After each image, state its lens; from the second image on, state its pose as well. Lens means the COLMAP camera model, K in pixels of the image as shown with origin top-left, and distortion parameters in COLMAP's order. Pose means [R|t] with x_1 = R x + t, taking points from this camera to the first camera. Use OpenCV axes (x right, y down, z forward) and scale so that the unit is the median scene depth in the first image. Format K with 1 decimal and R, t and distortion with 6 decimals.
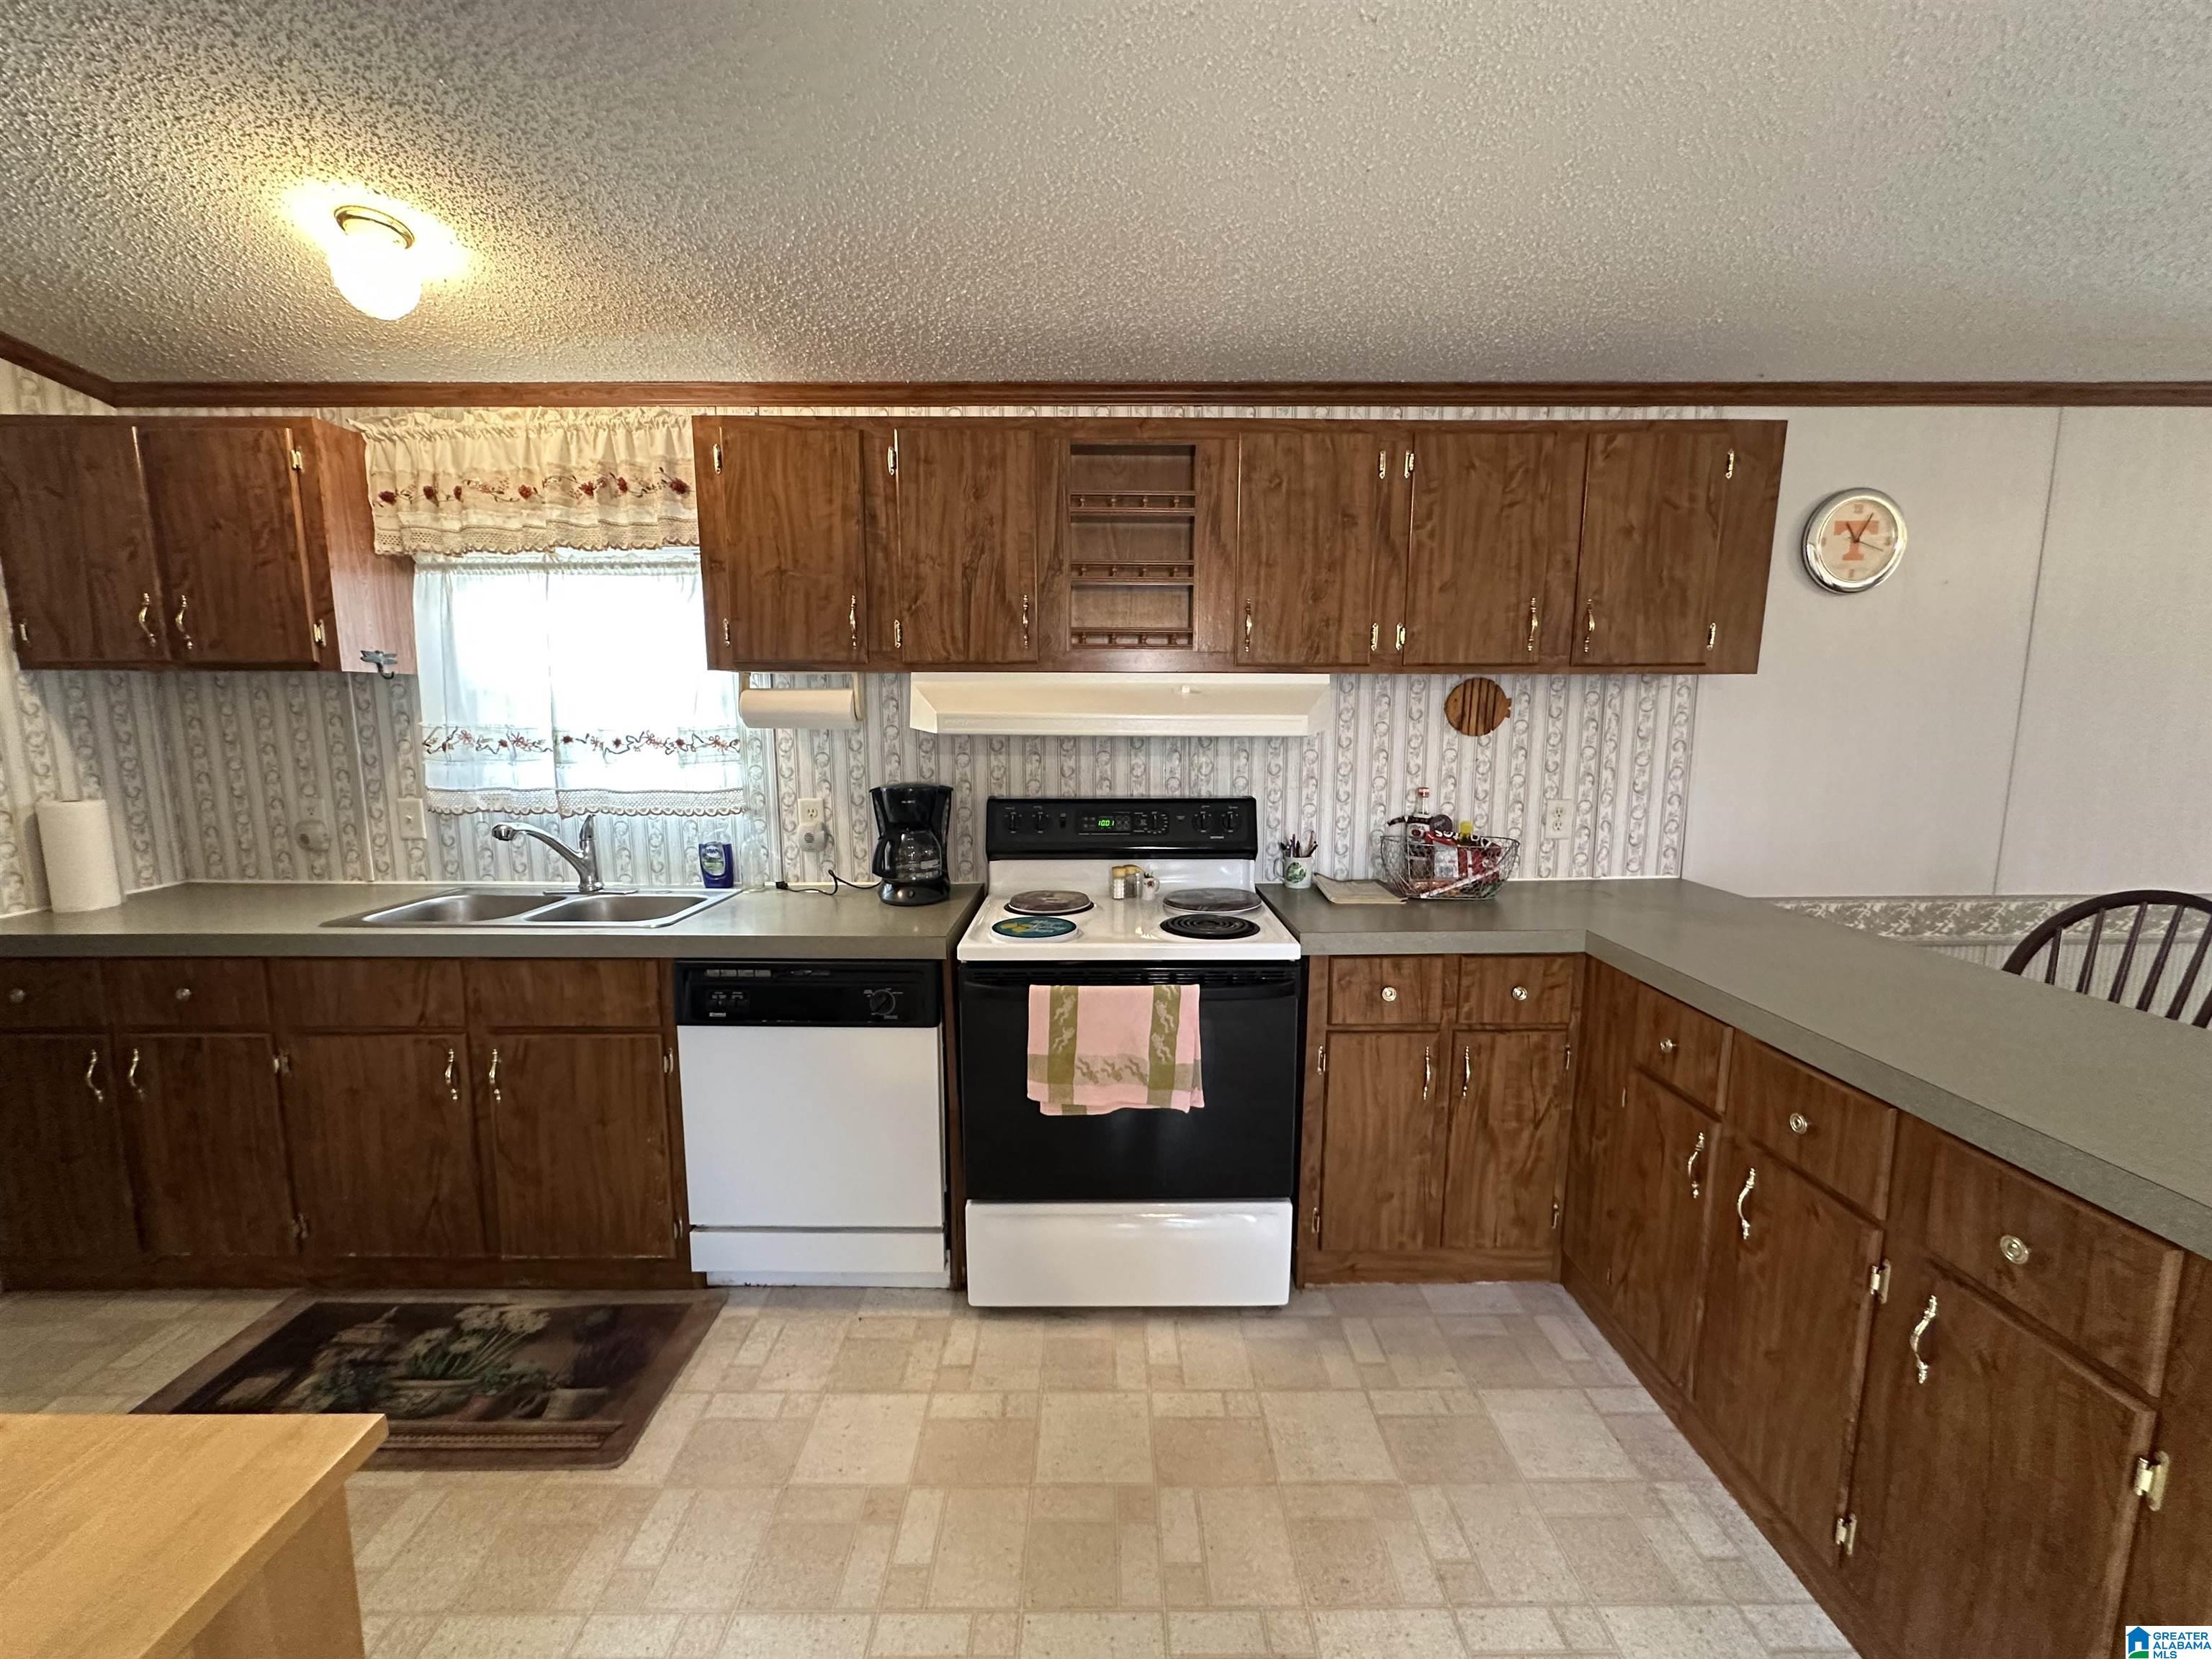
lens RADIAL K [[876.9, 0, 1103.4], [0, 876.9, 827.3], [0, 0, 1]] dist [-0.002663, -0.000053]
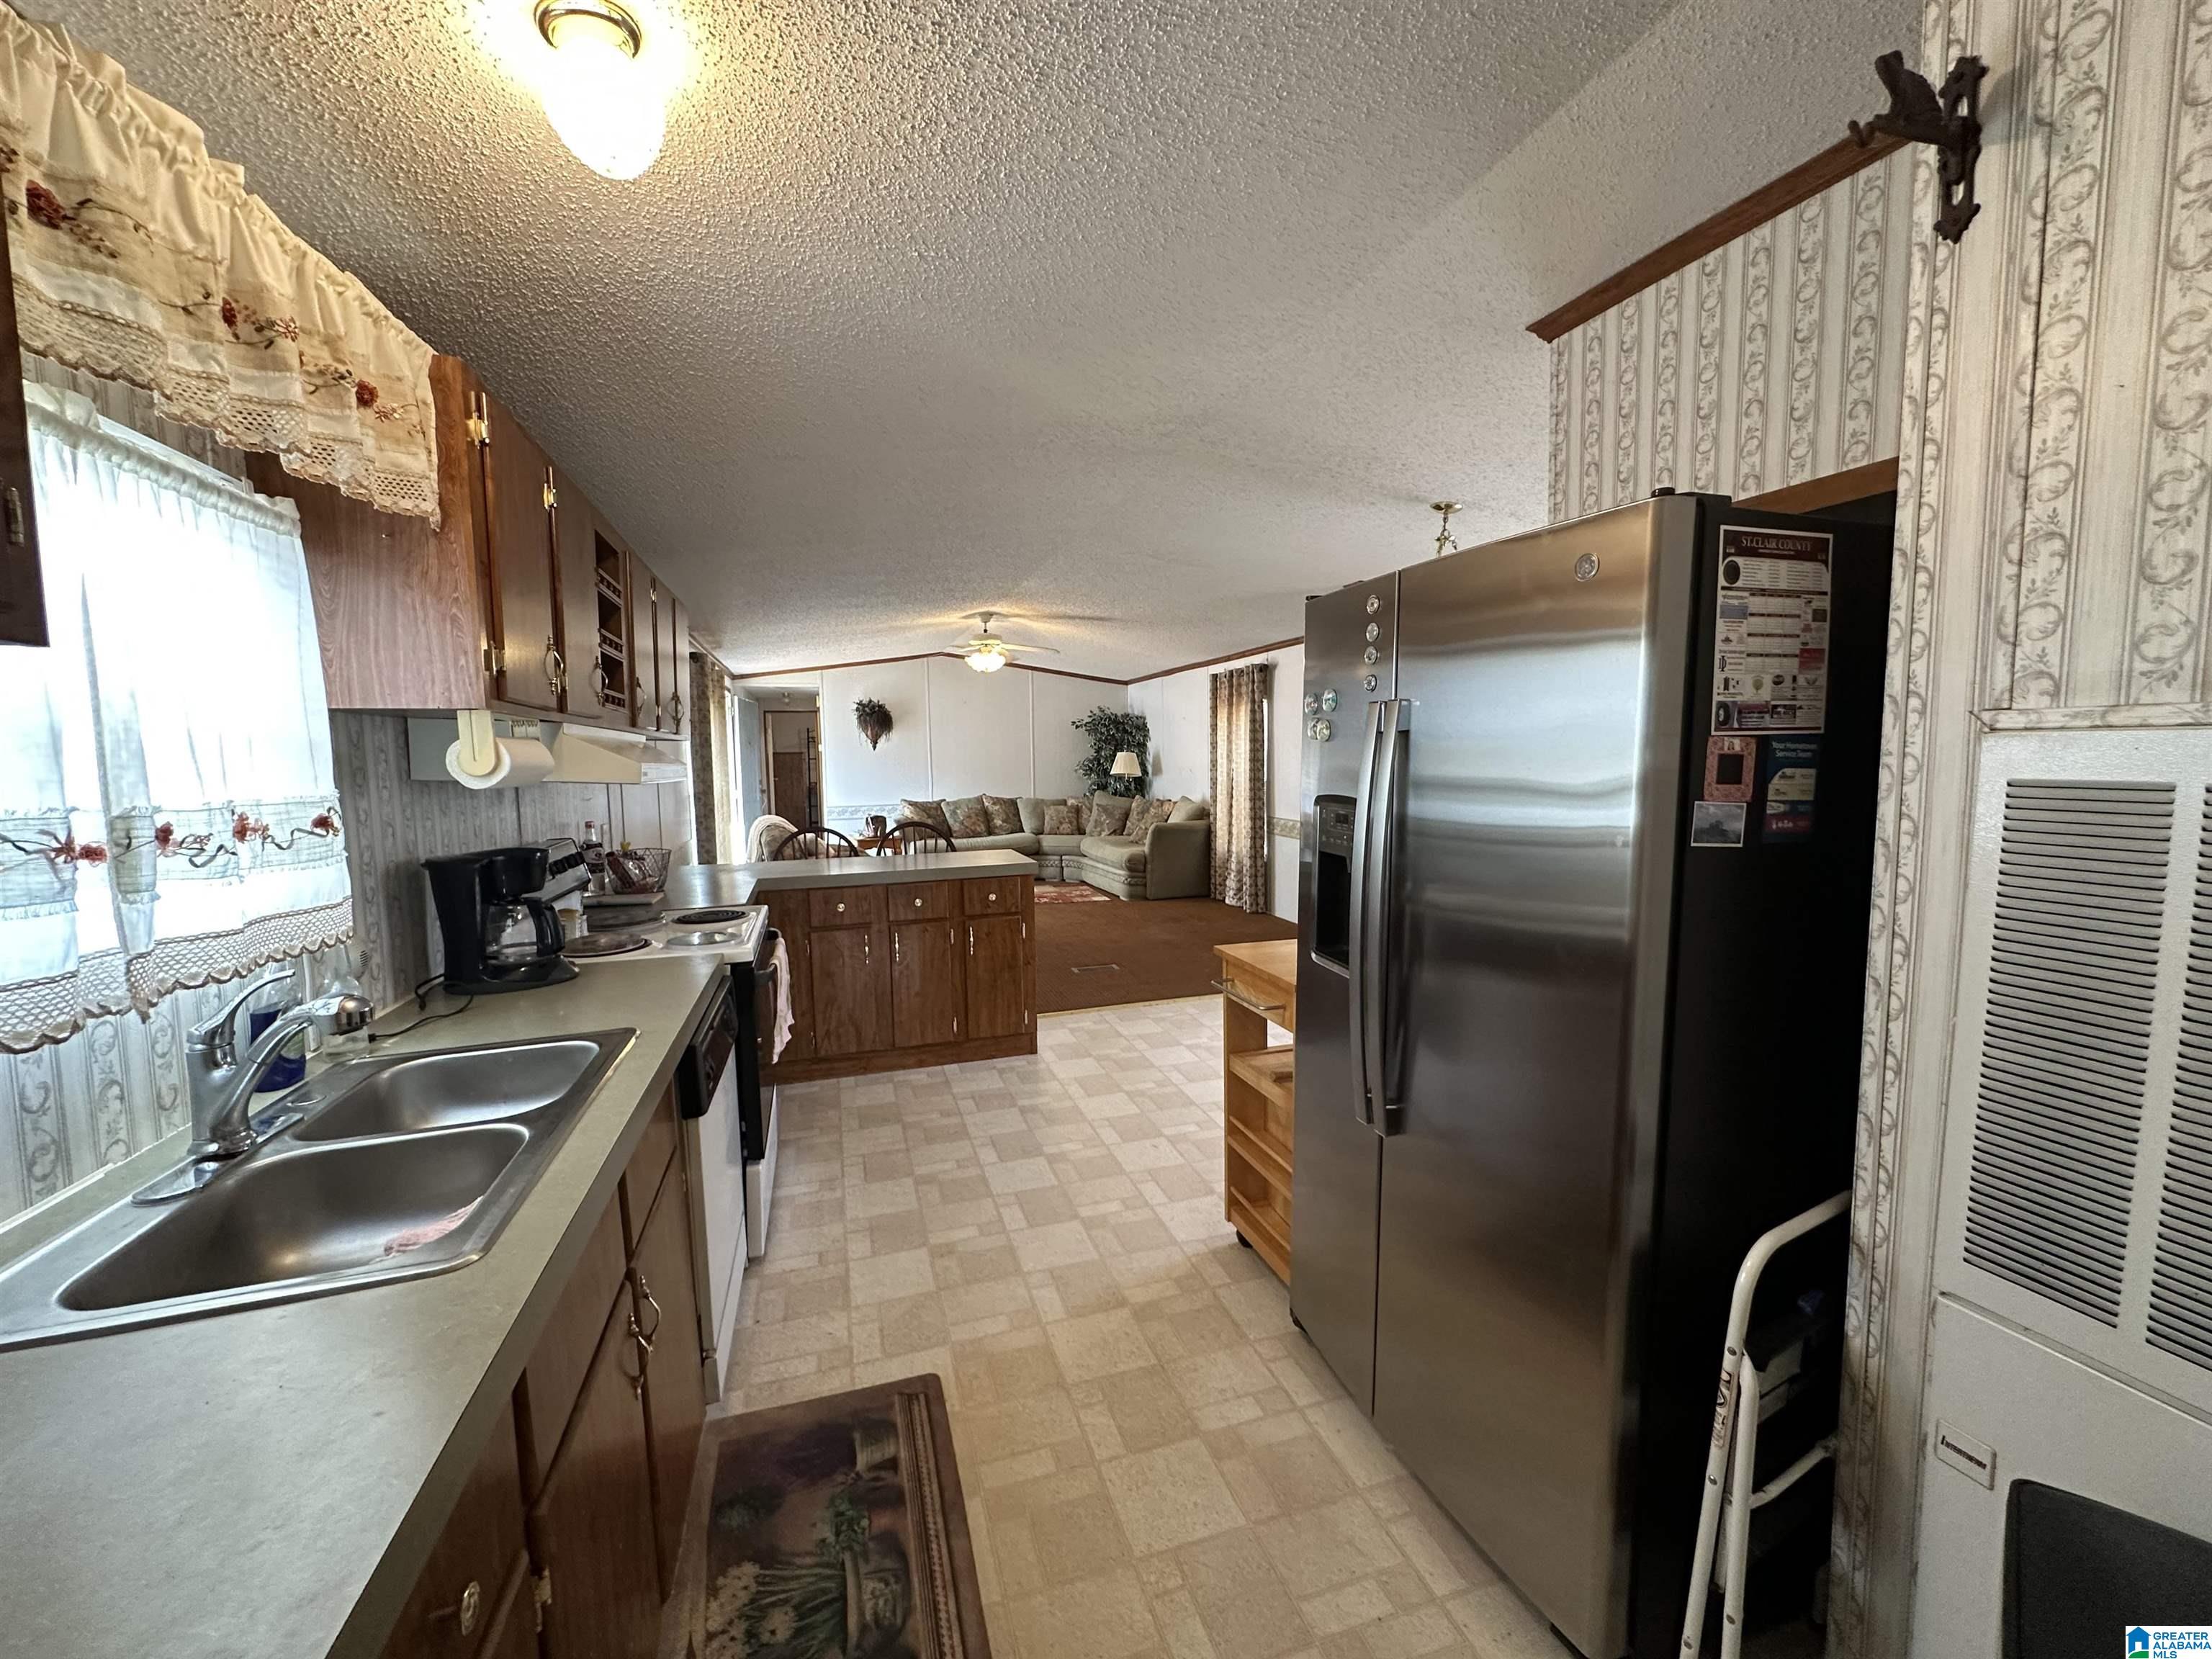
lens RADIAL K [[876.9, 0, 1107.1], [0, 876.9, 833.2], [0, 0, 1]] dist [-0.002663, -0.000053]
pose [[-0.301619, -0.071192, 0.950767, -1.567845], [0.147605, 0.981699, 0.120333, -0.099876], [-0.941933, 0.176632, -0.285591, 0.907965]]
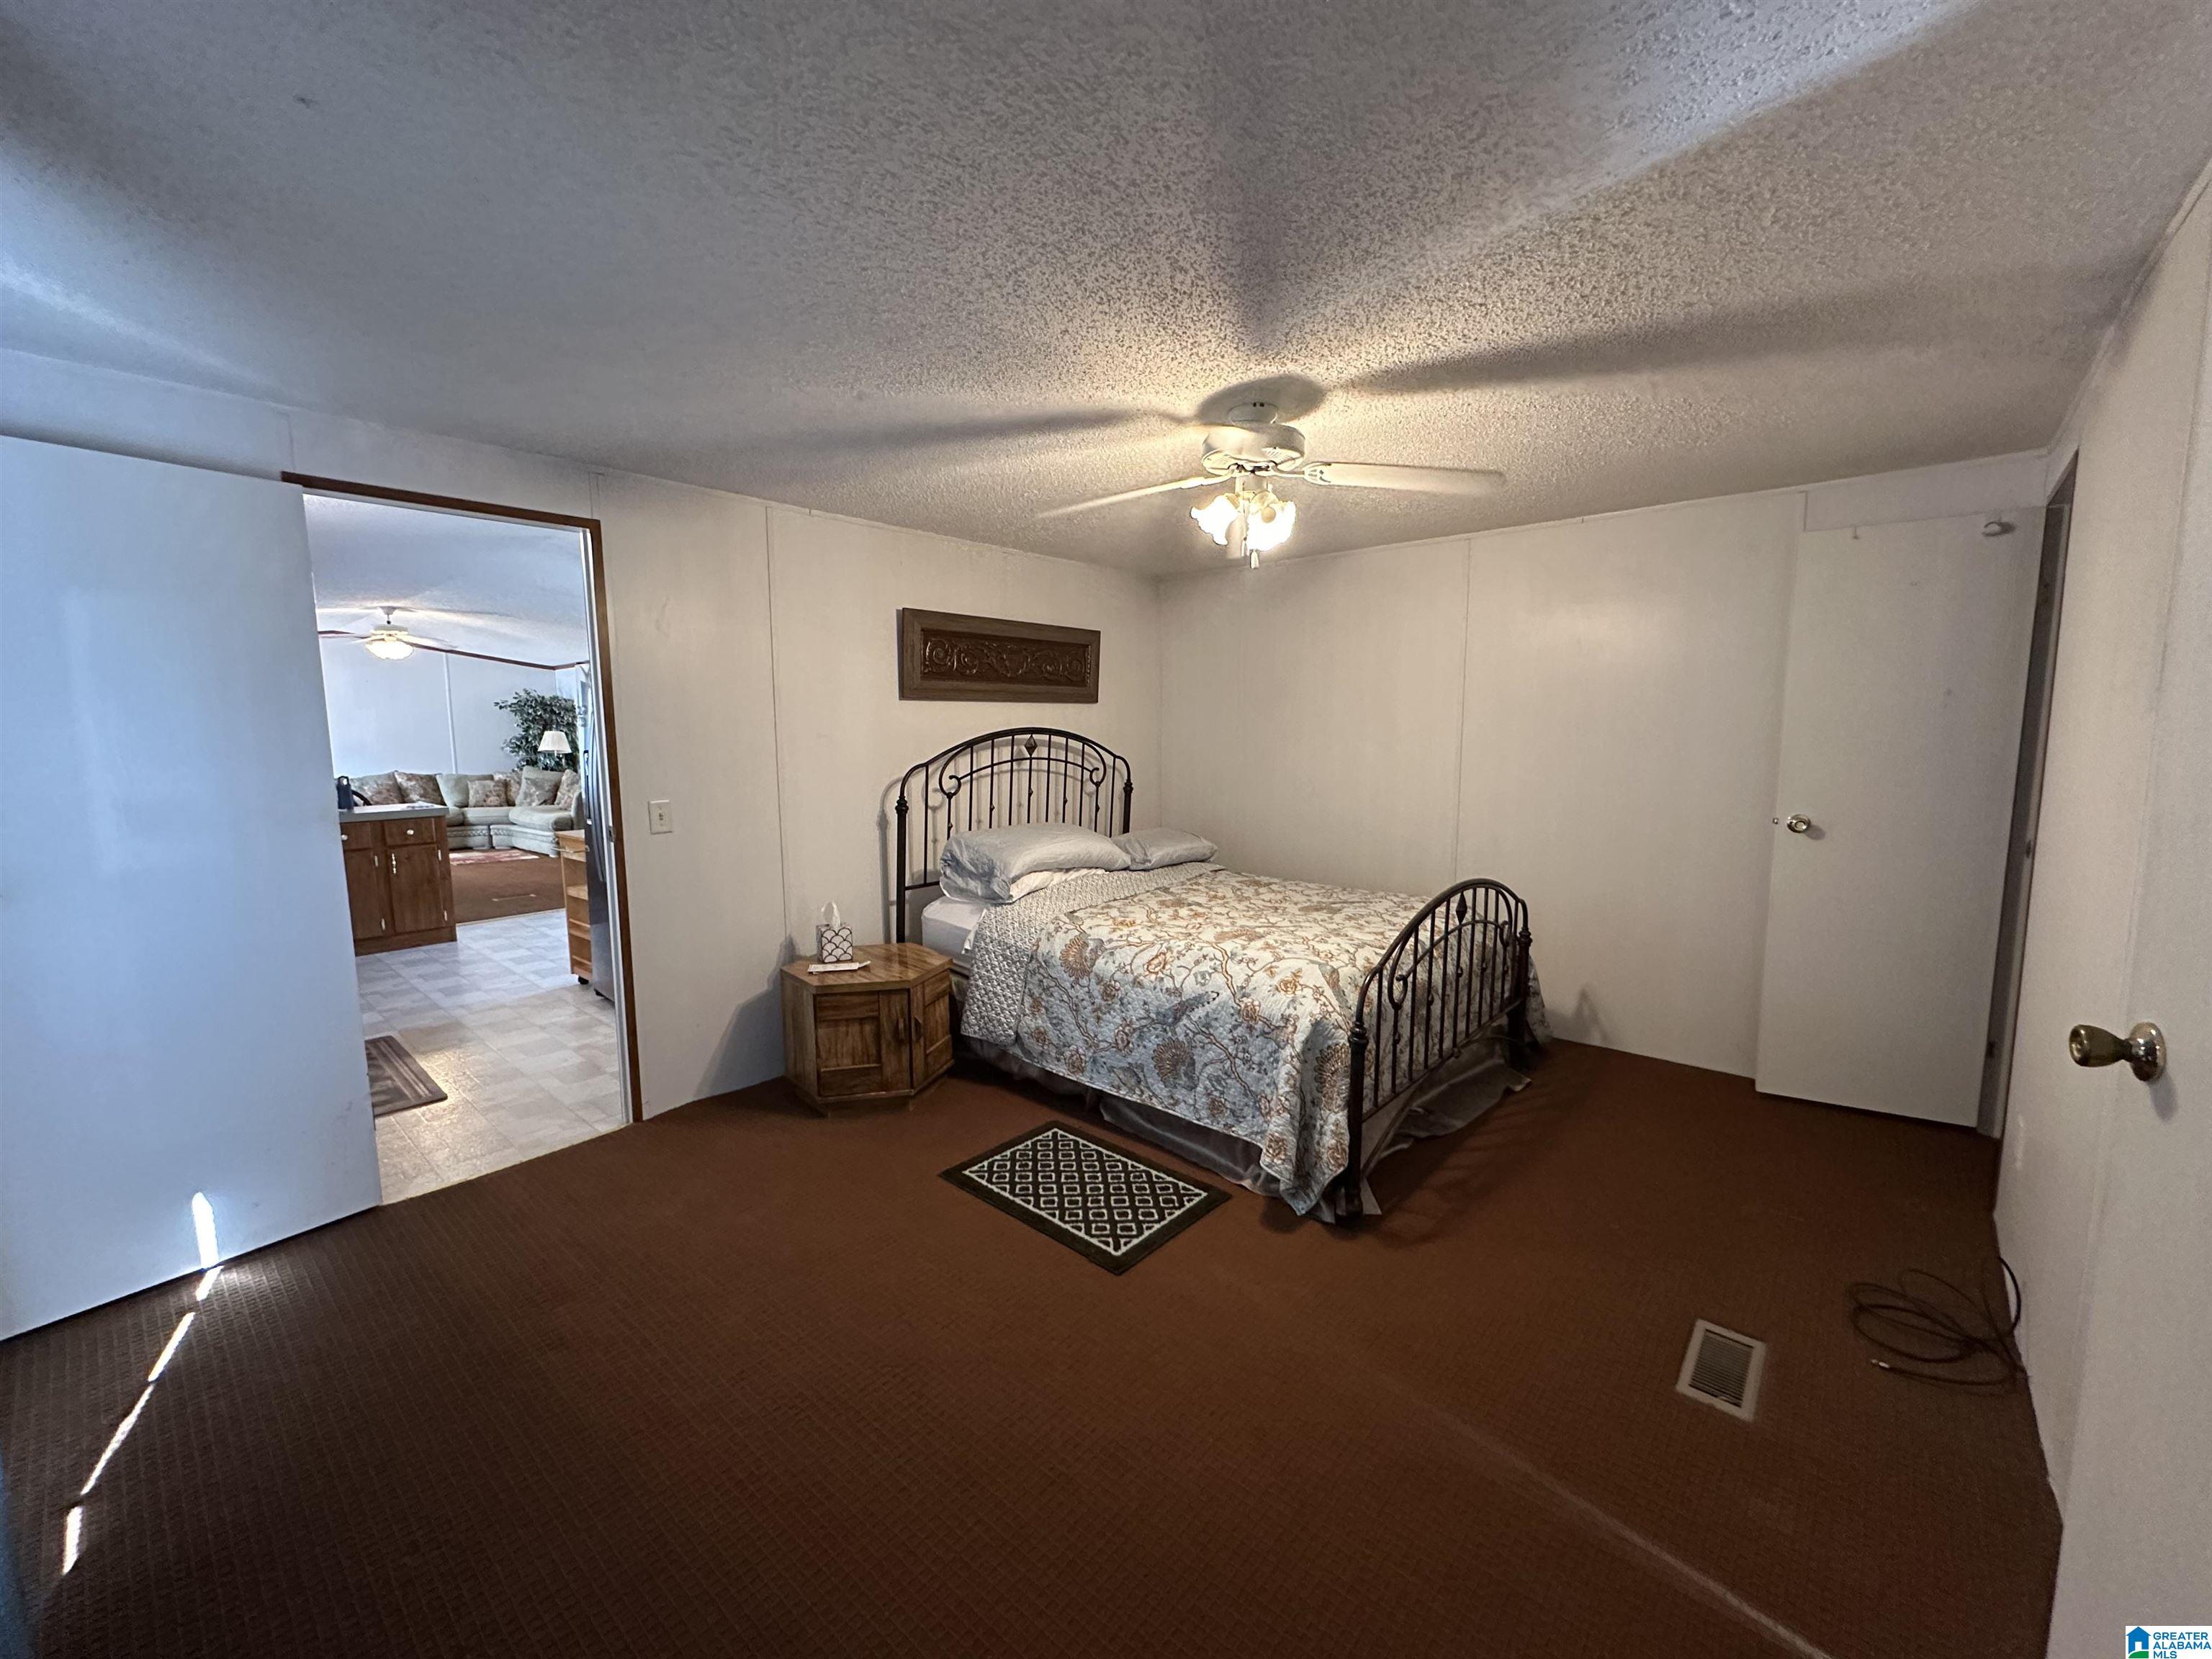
lens RADIAL K [[876.9, 0, 1111.1], [0, 876.9, 832.7], [0, 0, 1]] dist [-0.002663, -0.000053]
pose [[-0.753852, -0.062942, 0.654022, -3.337166], [0.100926, 0.972495, 0.209923, -0.123632], [-0.649246, 0.224259, -0.726765, 1.227742]]
